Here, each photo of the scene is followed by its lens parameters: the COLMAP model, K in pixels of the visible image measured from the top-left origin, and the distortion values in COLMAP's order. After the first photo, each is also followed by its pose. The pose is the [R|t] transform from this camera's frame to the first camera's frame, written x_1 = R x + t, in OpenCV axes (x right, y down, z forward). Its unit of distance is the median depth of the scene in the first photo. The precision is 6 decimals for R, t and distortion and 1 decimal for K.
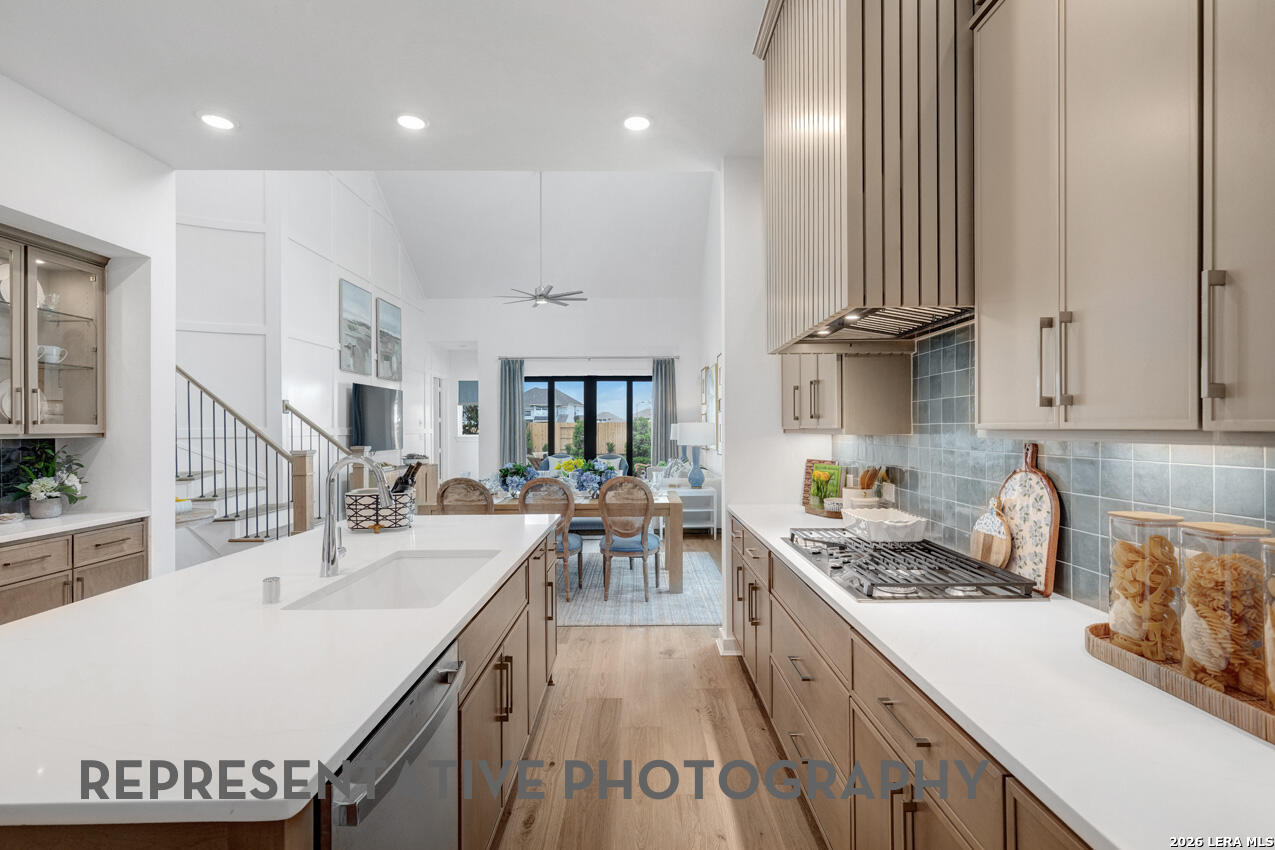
lens RADIAL K [[571.4, 0, 639.6], [0, 571.4, 436.9], [0, 0, 1]] dist [0.010160, 0.000095]
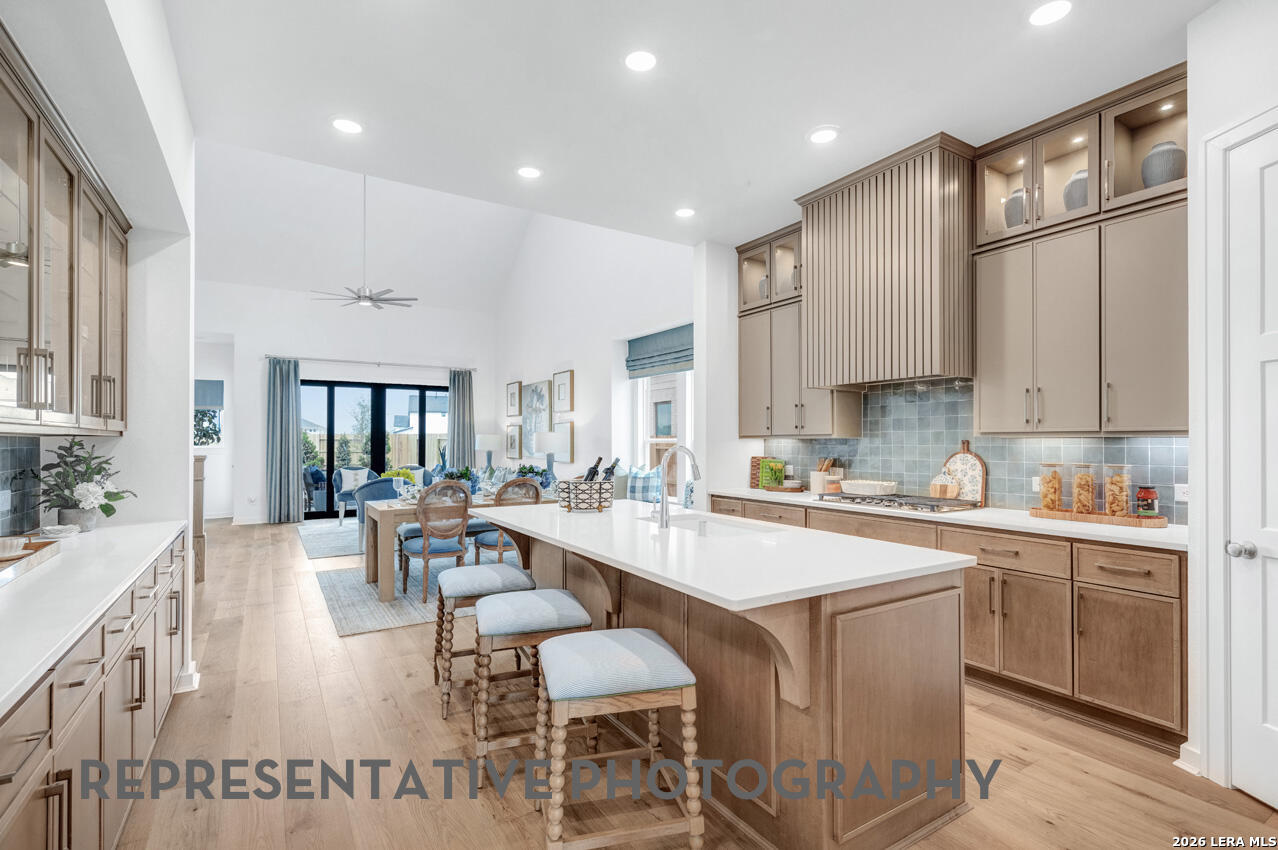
lens RADIAL K [[589.3, 0, 608.7], [0, 589.3, 440.2], [0, 0, 1]] dist [0.000951, 0.000003]
pose [[0.864417, 0.004677, 0.502753, -0.313523], [0.004266, 0.999853, -0.016636, 0.008629], [-0.502757, 0.016525, 0.864270, -0.047079]]
